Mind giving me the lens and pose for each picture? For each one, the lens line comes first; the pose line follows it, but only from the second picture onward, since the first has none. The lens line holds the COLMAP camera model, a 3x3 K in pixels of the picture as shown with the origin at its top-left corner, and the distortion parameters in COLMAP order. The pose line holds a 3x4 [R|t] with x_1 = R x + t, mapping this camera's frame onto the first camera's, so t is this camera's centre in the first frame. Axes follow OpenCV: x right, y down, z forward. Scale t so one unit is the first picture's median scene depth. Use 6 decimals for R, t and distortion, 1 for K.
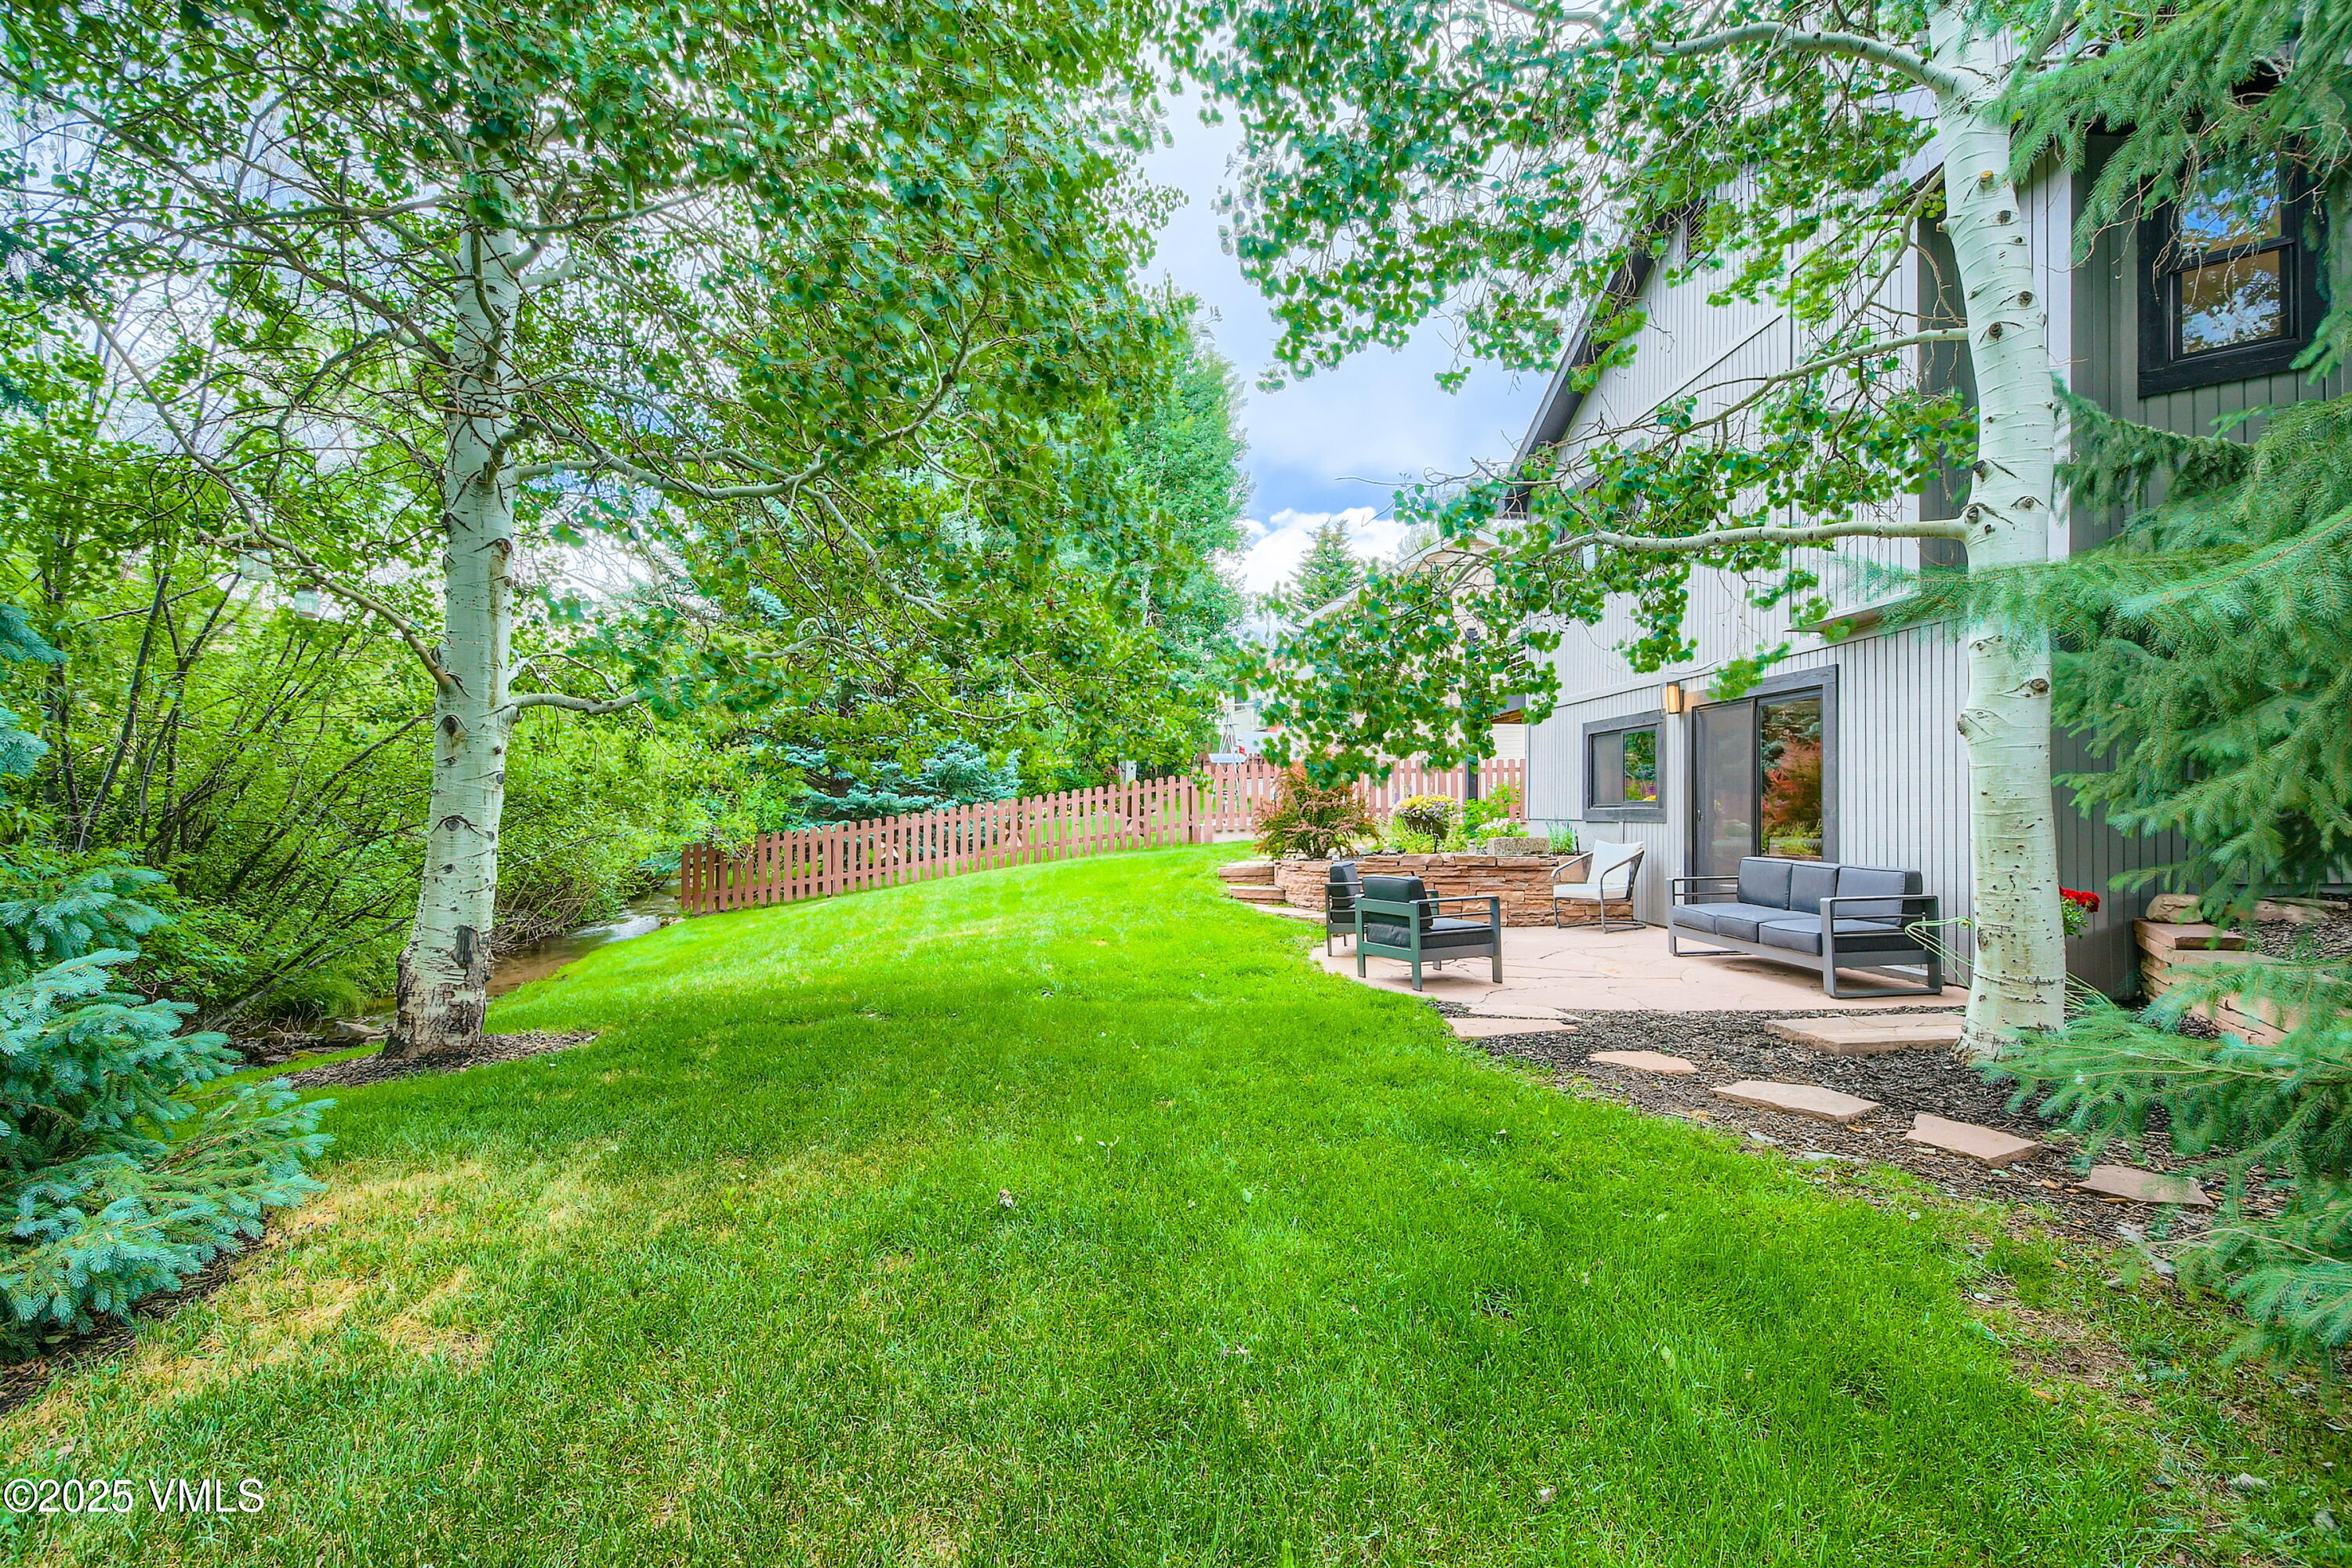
lens RADIAL K [[1016.2, 0, 1178.2], [0, 1016.2, 791.9], [0, 0, 1]] dist [0.014870, 0.000032]
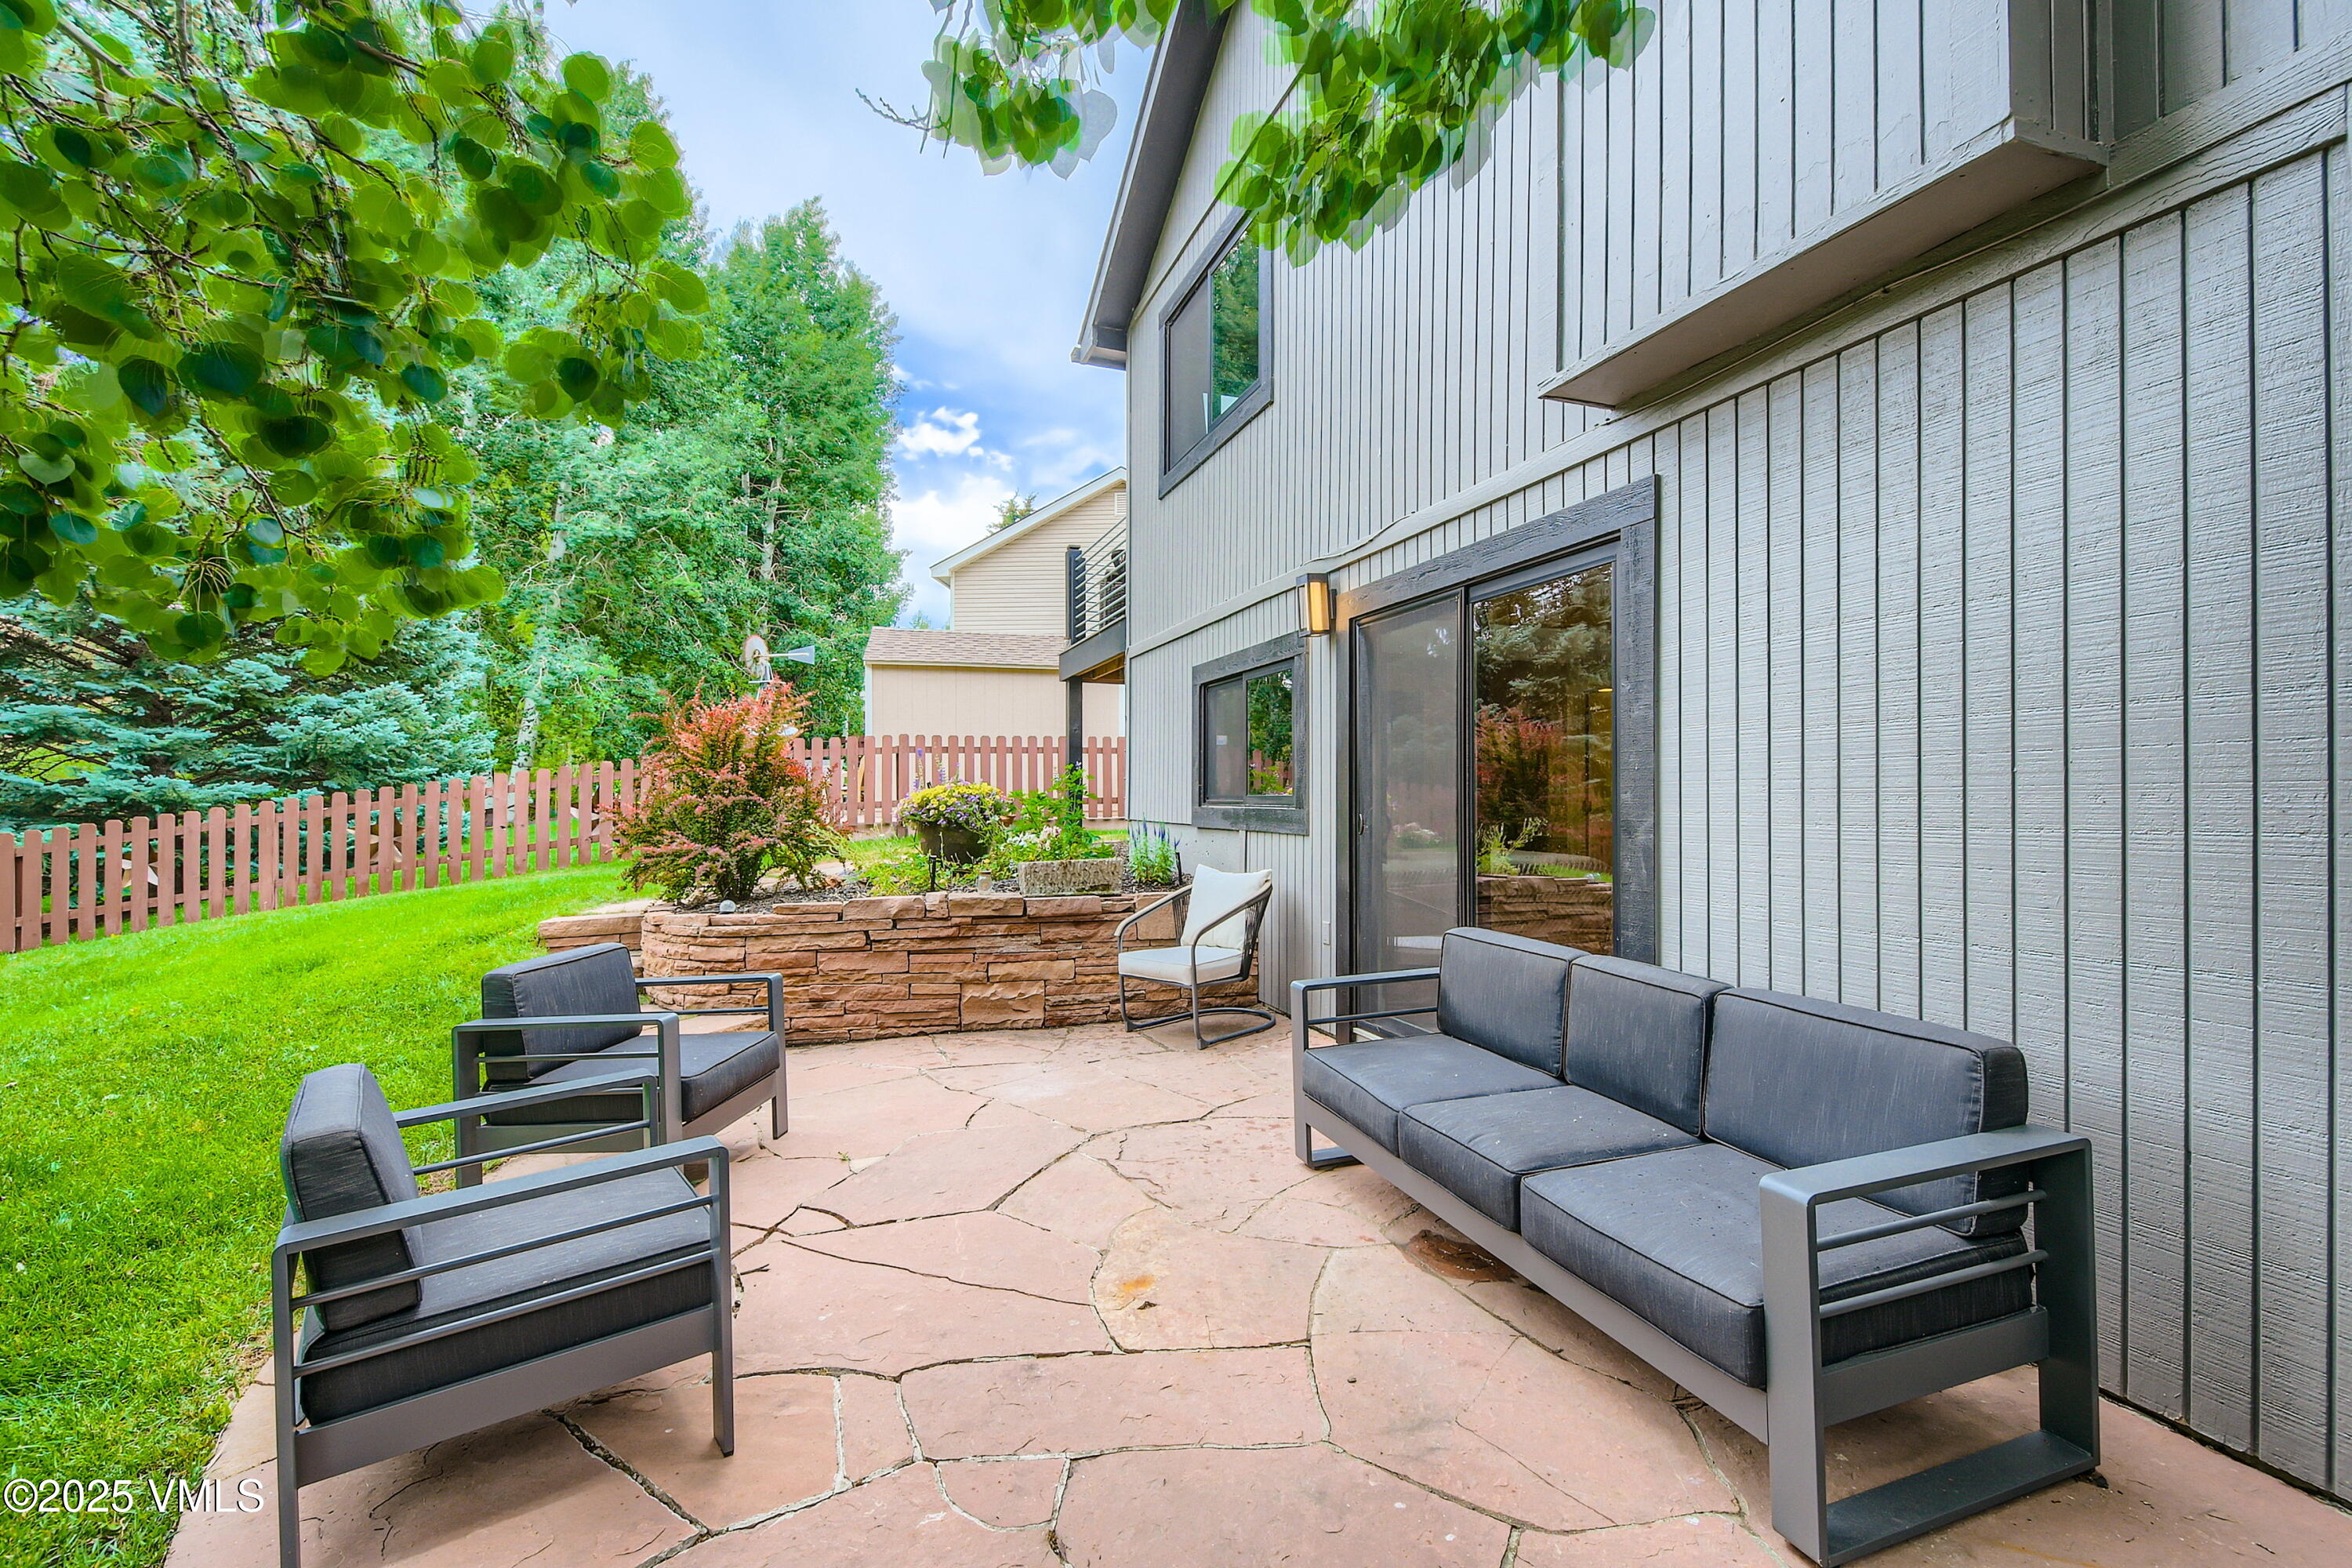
lens RADIAL K [[1016.2, 0, 1186.8], [0, 1016.2, 775.3], [0, 0, 1]] dist [0.014870, 0.000032]
pose [[0.954886, 0.003021, 0.296958, 0.245066], [-0.002618, 0.999995, -0.001754, -0.000987], [-0.296962, 0.000898, 0.954889, 0.479228]]
